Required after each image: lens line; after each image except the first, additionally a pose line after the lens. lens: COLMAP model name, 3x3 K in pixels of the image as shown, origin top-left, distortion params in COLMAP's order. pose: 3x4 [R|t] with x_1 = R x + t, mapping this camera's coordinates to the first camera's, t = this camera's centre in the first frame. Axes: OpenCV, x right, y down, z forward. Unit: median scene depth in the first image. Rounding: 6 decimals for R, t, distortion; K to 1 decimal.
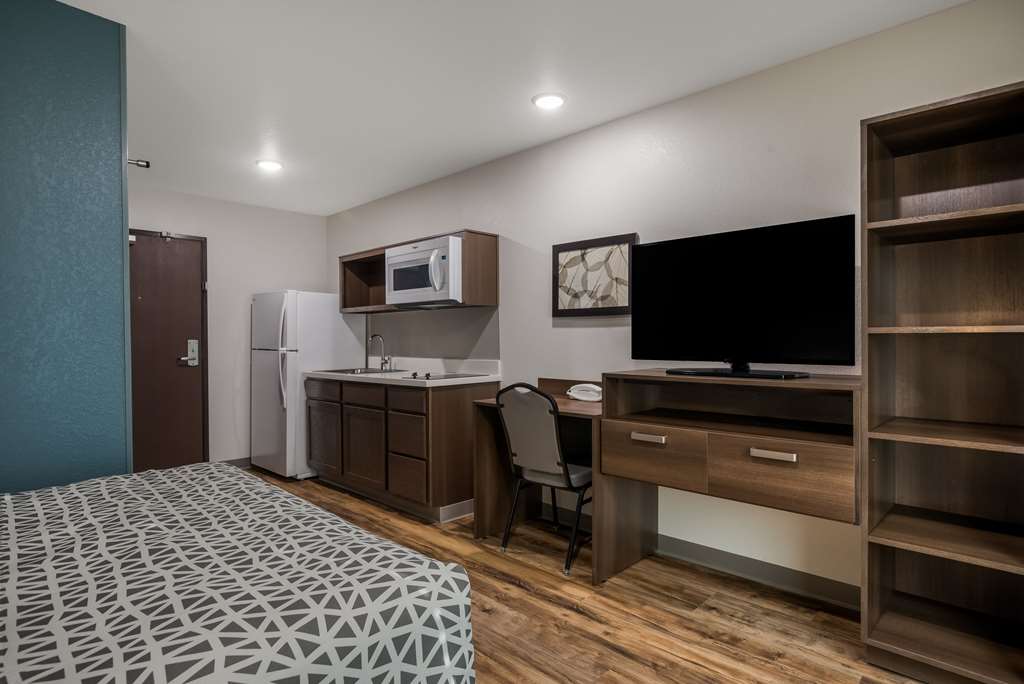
lens RADIAL K [[558.3, 0, 527.4], [0, 558.3, 343.6], [0, 0, 1]] dist [0.001060, 0.000231]
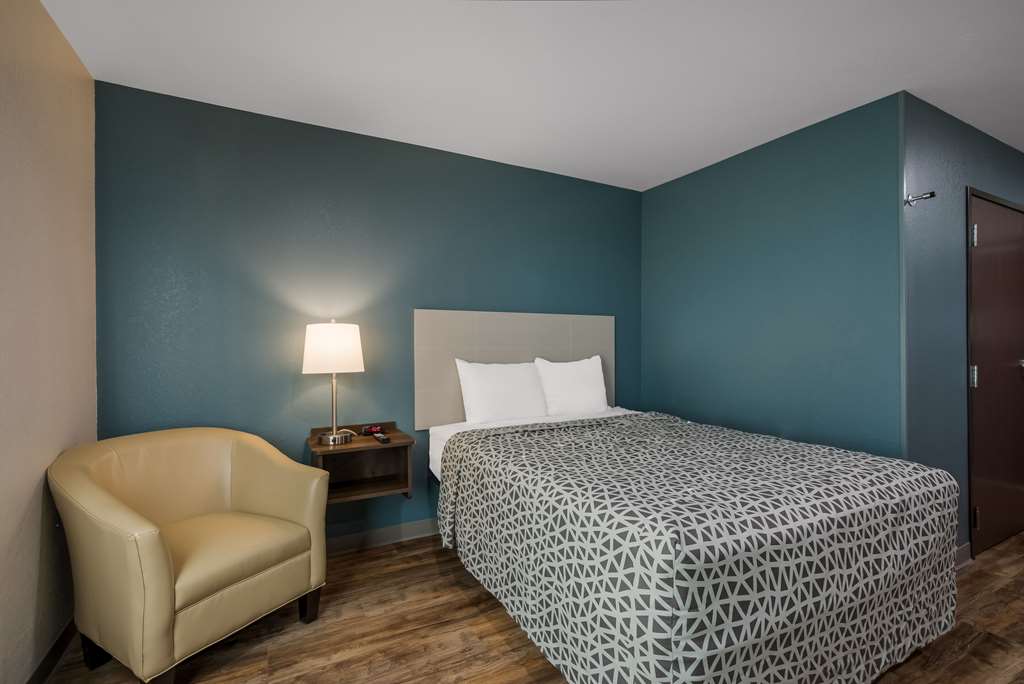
lens RADIAL K [[465.5, 0, 512.0], [0, 465.5, 342.0], [0, 0, 1]] dist [-0.020546, 0.000433]
pose [[-0.324616, 0.004191, -0.945837, 0.340889], [-0.006217, 0.999959, 0.006565, -0.015261], [0.945825, 0.008011, -0.324577, 0.349116]]
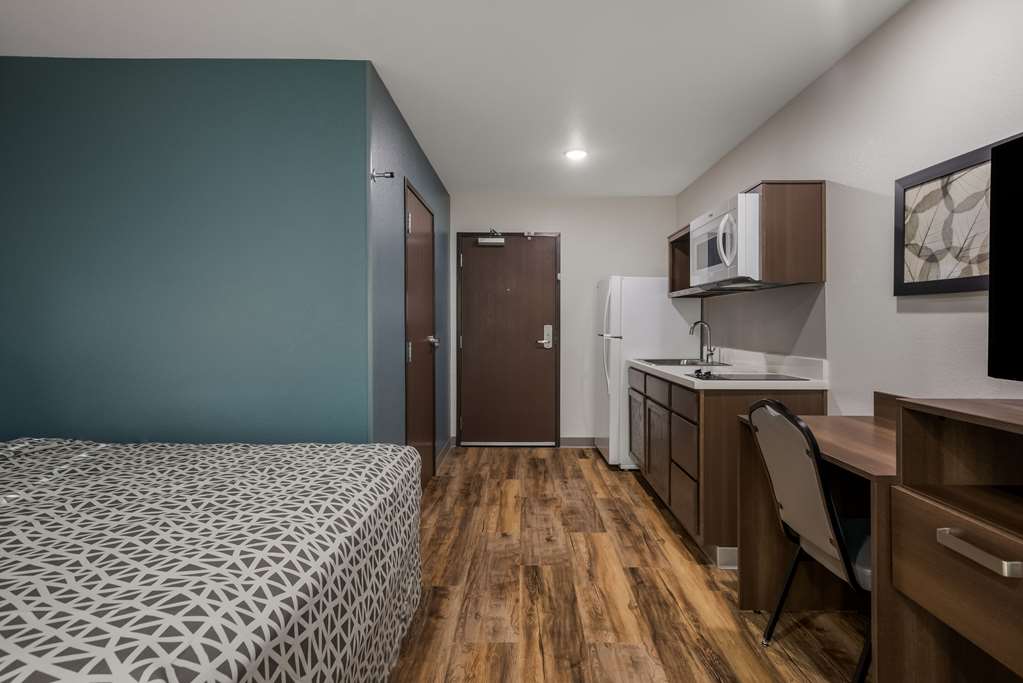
lens RADIAL K [[538.7, 0, 513.3], [0, 538.7, 320.6], [0, 0, 1]] dist [0.002367, 0.009179]
pose [[0.674020, 0.004246, -0.738700, 0.219734], [-0.012768, 0.999901, -0.005902, -0.012135], [0.738602, 0.013410, 0.674008, 0.307831]]
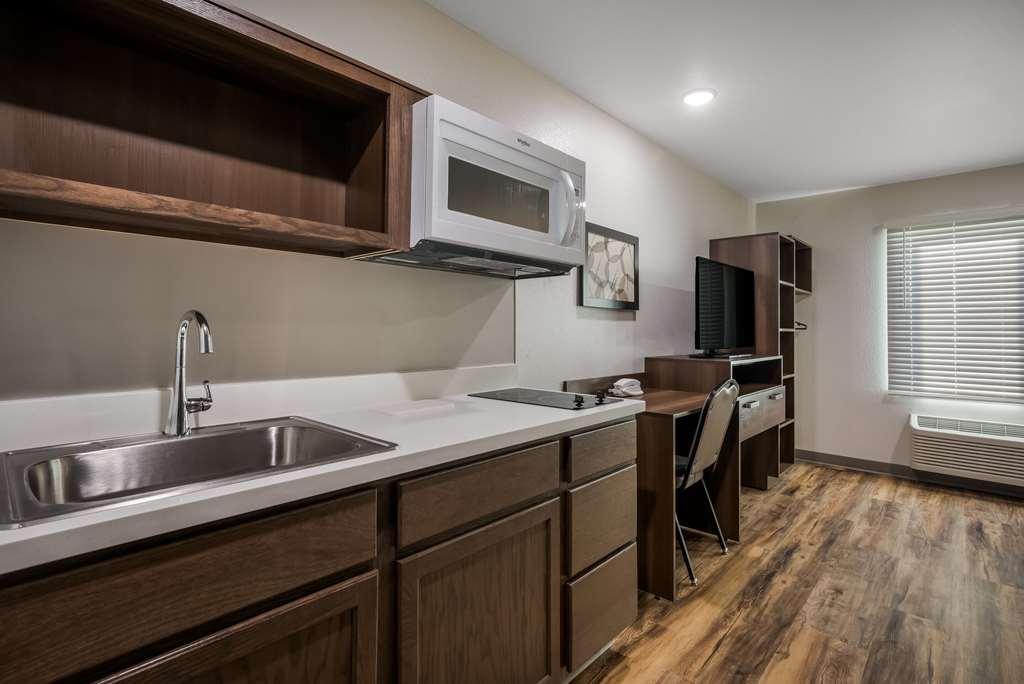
lens RADIAL K [[488.4, 0, 511.0], [0, 488.4, 319.8], [0, 0, 1]] dist [-0.018418, 0.009612]
pose [[-0.004750, 0.027962, 0.999598, -0.739300], [0.002269, 0.999607, -0.027952, -0.006942], [-0.999986, 0.002136, -0.004811, 1.202509]]
